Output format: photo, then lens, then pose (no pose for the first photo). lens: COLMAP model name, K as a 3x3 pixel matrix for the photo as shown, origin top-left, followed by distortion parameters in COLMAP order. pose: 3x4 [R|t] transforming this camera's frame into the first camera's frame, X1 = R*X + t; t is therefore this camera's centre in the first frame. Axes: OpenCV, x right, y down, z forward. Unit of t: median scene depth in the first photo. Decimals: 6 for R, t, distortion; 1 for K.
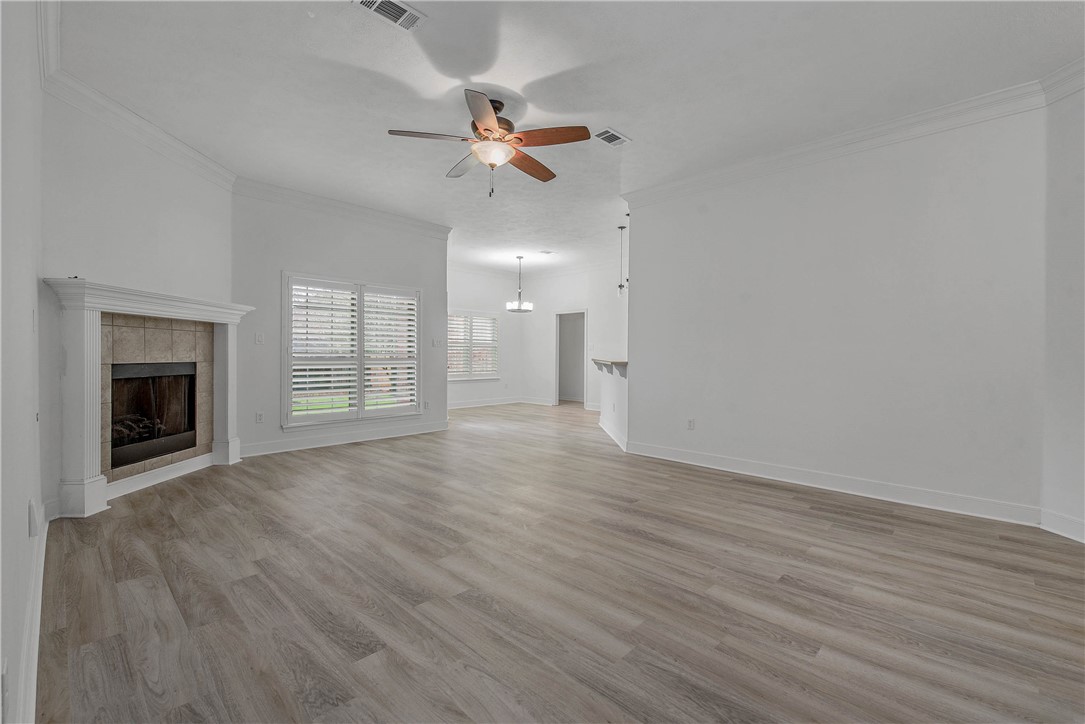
lens RADIAL K [[479.7, 0, 533.3], [0, 479.7, 359.1], [0, 0, 1]] dist [0.000314, -0.000018]
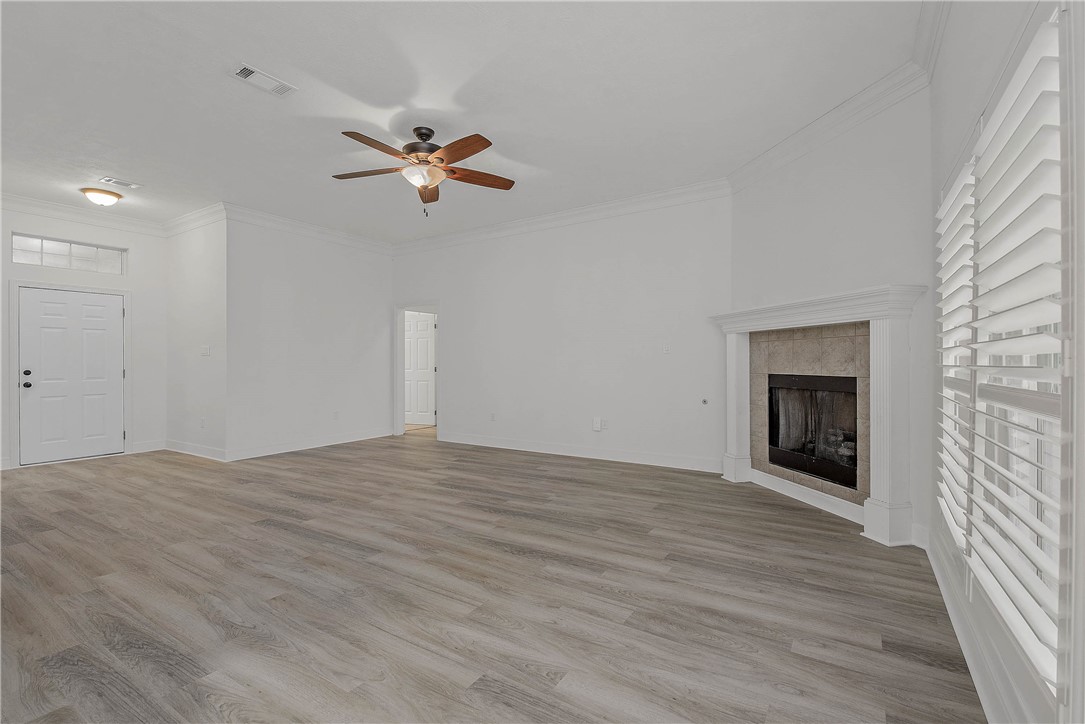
lens RADIAL K [[478.9, 0, 602.9], [0, 478.9, 361.3], [0, 0, 1]] dist [0.000015, -0.000234]
pose [[-0.944920, -0.007316, -0.327219, -0.108177], [-0.008907, 0.999955, 0.003365, -0.021785], [0.327179, 0.006094, -0.944943, 2.041885]]
